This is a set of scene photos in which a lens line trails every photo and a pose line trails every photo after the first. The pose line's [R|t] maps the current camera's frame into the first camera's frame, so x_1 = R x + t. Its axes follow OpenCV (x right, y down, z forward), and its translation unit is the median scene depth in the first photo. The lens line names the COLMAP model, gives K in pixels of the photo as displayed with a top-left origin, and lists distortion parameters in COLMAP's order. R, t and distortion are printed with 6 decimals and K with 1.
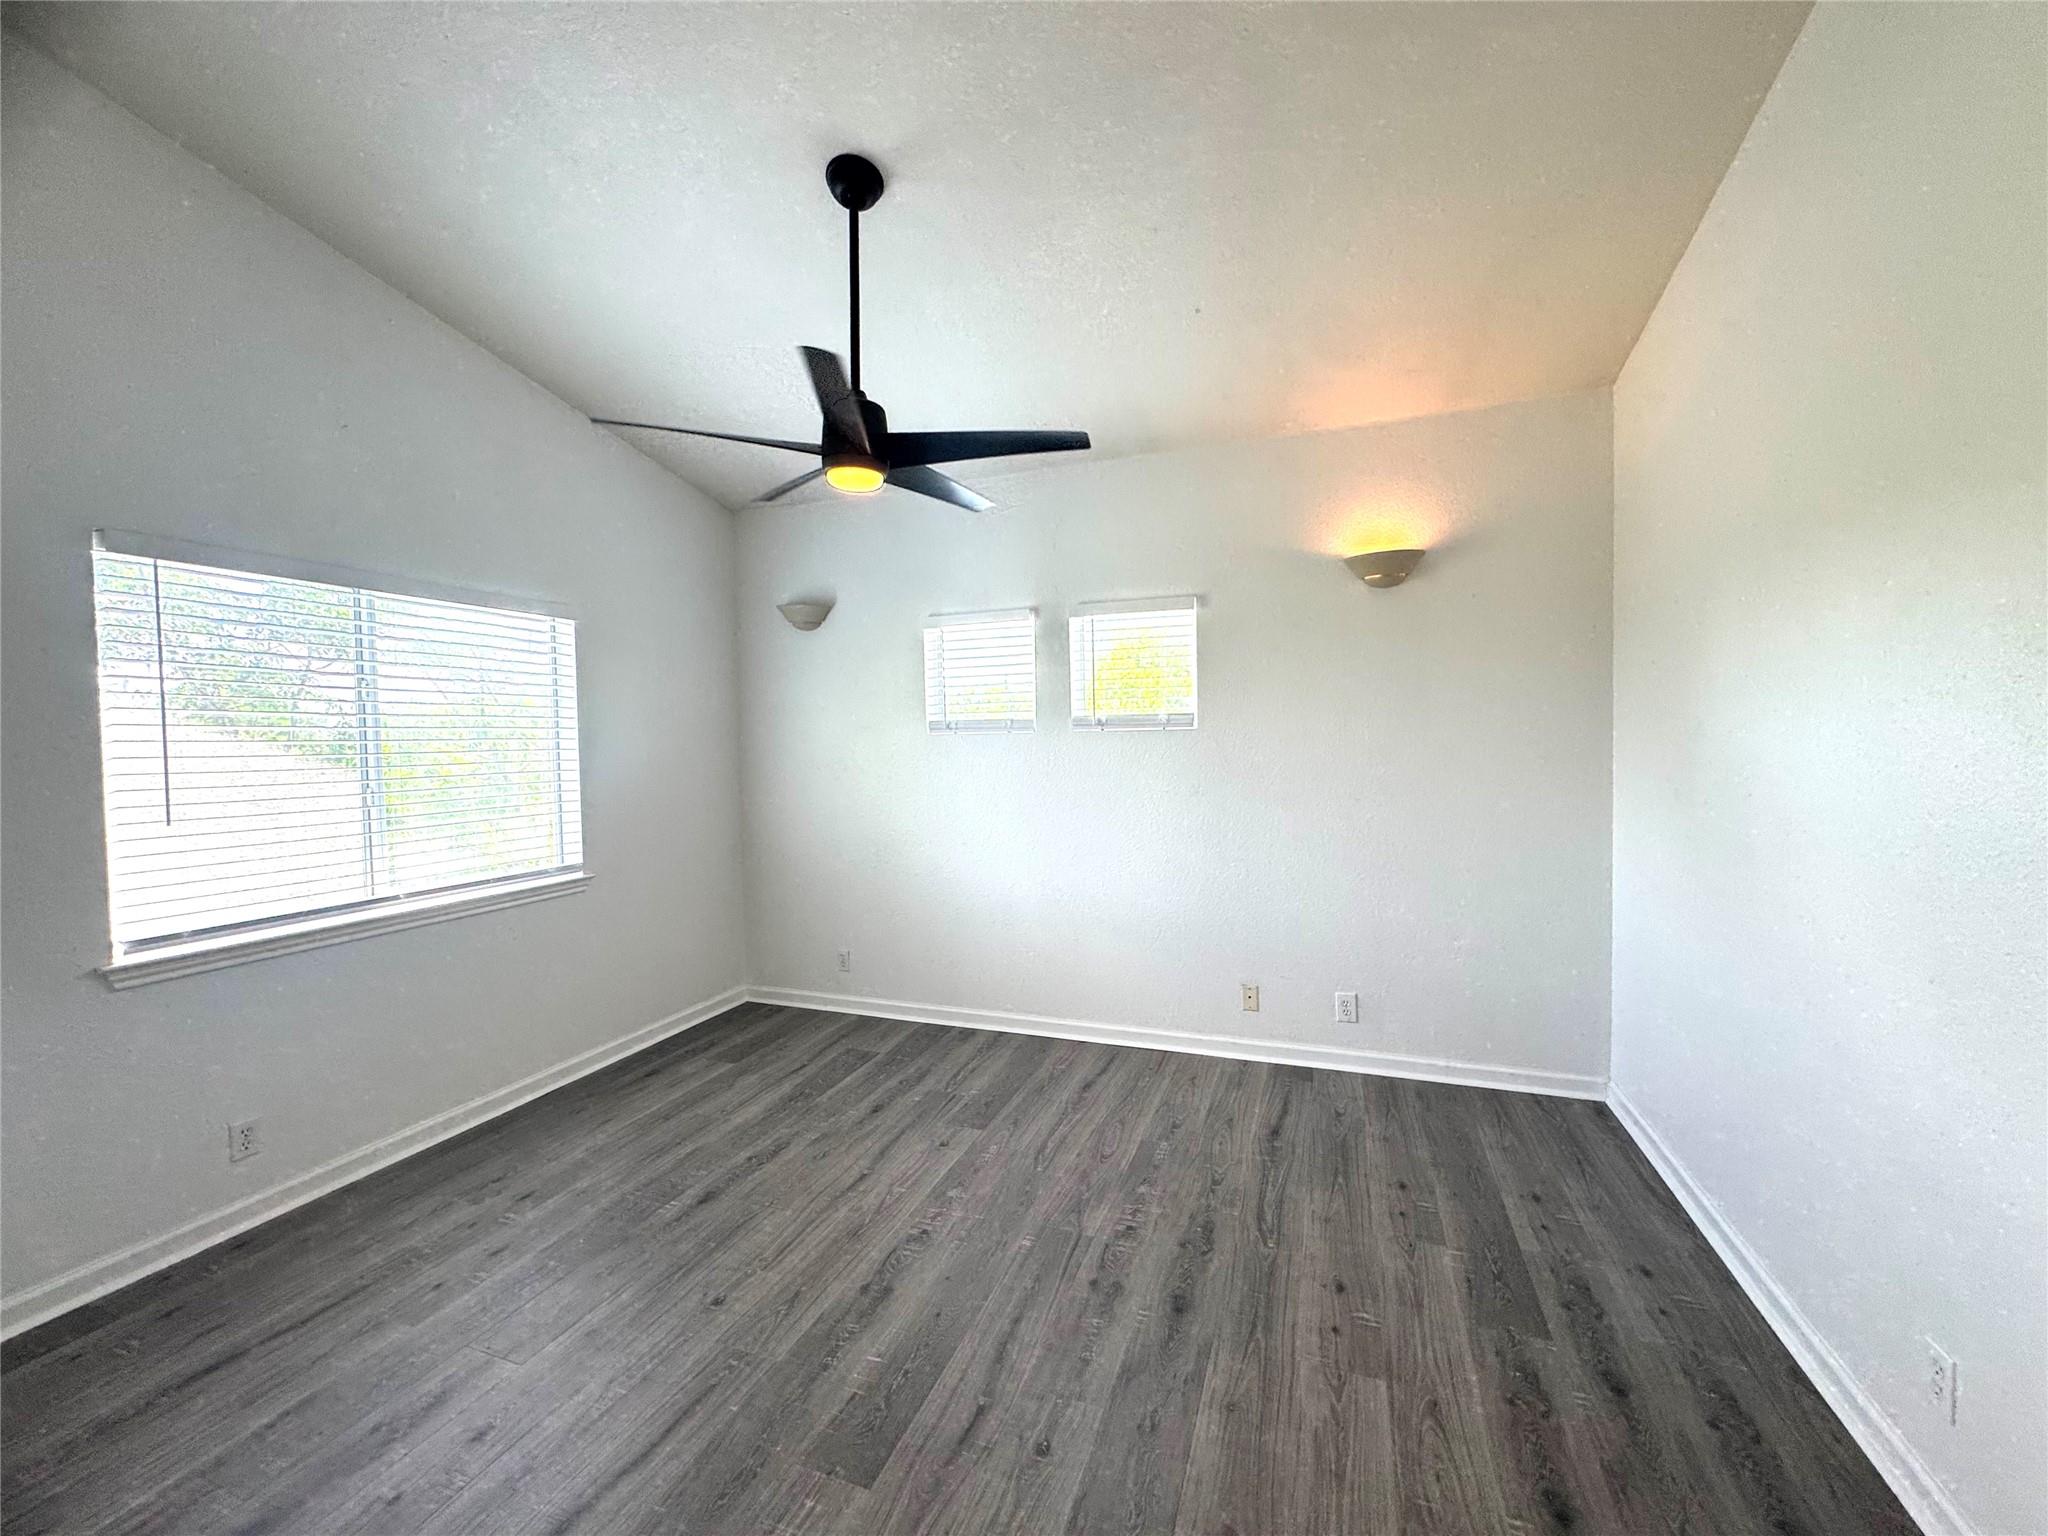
lens RADIAL K [[825.2, 0, 1025.5], [0, 825.2, 763.6], [0, 0, 1]] dist [-0.002670, 0.000228]
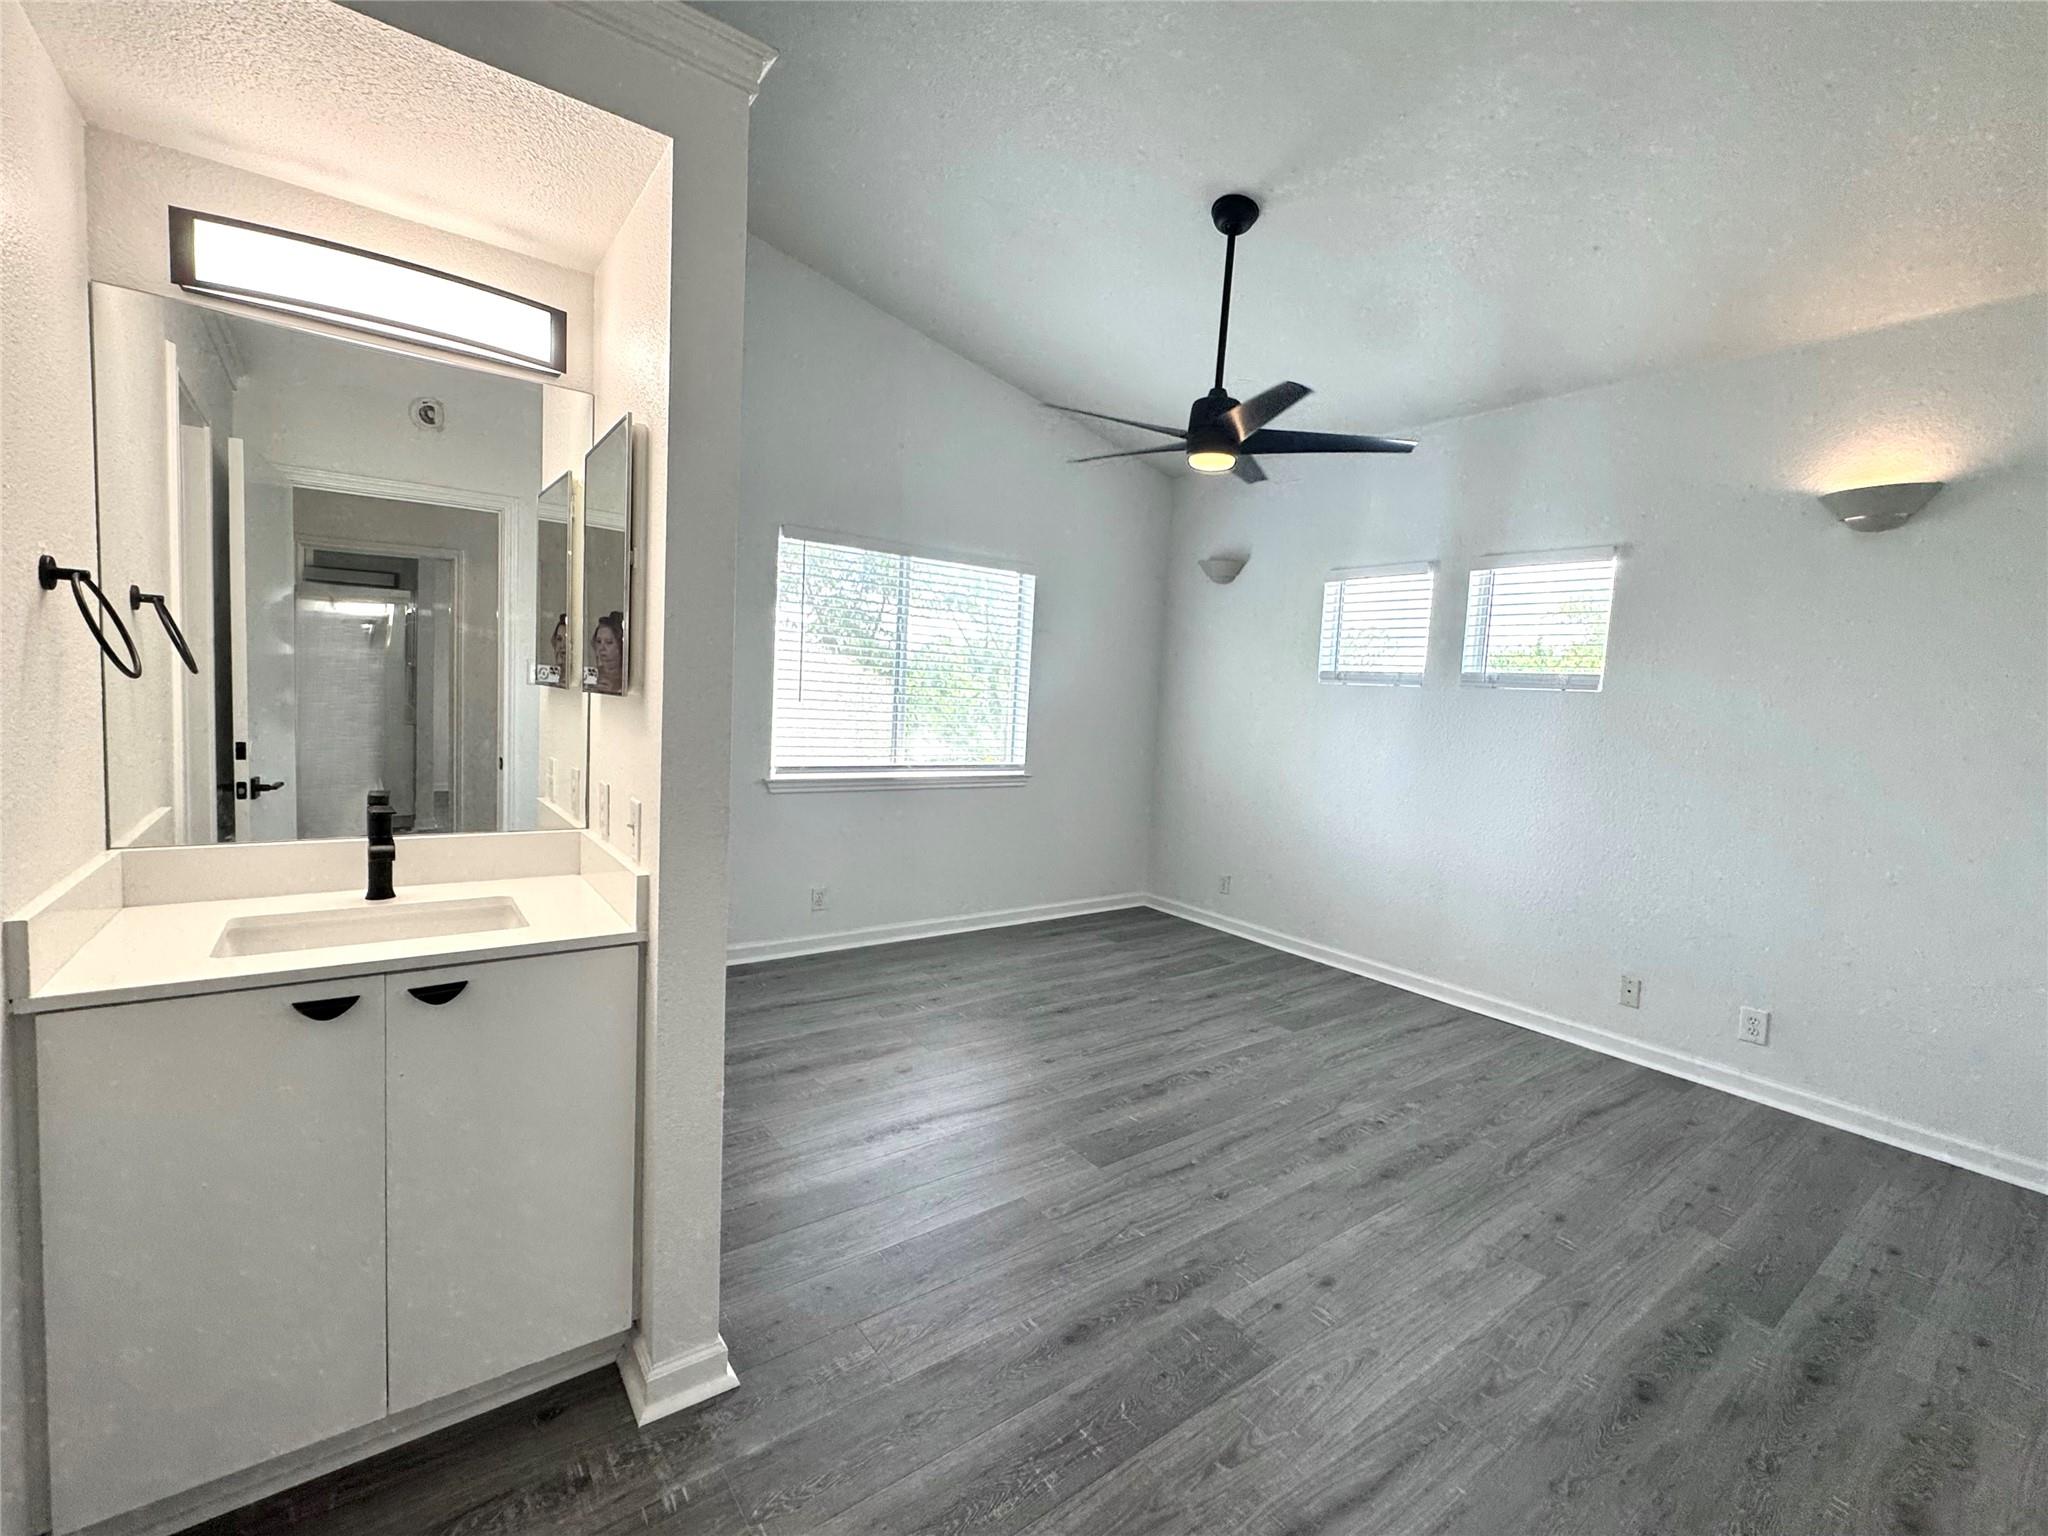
lens RADIAL K [[877.6, 0, 1016.3], [0, 877.6, 761.2], [0, 0, 1]] dist [-0.001514, -0.000053]
pose [[0.837472, 0.108368, -0.535628, 0.211085], [-0.086401, 0.994070, 0.066030, 0.028362], [0.539607, -0.009019, 0.841868, -0.187636]]
